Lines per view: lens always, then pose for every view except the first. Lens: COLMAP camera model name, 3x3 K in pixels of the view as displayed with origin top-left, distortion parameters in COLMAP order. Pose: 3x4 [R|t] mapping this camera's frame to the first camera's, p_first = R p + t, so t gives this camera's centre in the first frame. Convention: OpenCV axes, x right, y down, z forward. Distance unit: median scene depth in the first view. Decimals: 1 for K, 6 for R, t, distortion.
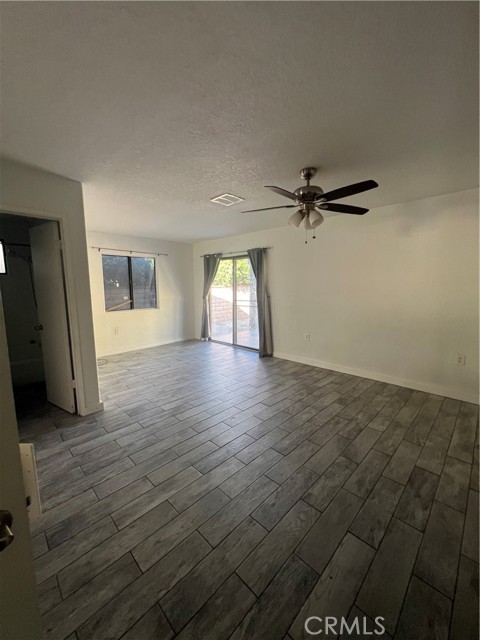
lens RADIAL K [[256.0, 0, 238.9], [0, 256.0, 320.9], [0, 0, 1]] dist [-0.000676, 0.000596]
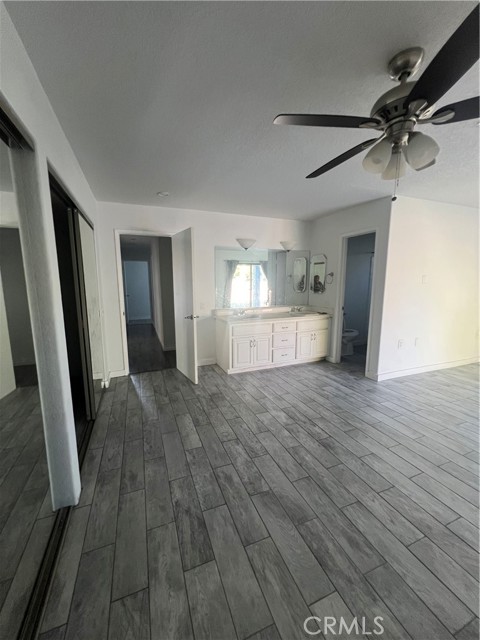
lens RADIAL K [[256.0, 0, 238.9], [0, 256.0, 320.9], [0, 0, 1]] dist [-0.000676, 0.000596]
pose [[-0.399664, 0.146806, -0.904830, 0.803627], [-0.119207, 0.970386, 0.210096, -0.108903], [0.908878, 0.191830, -0.370328, 0.817206]]
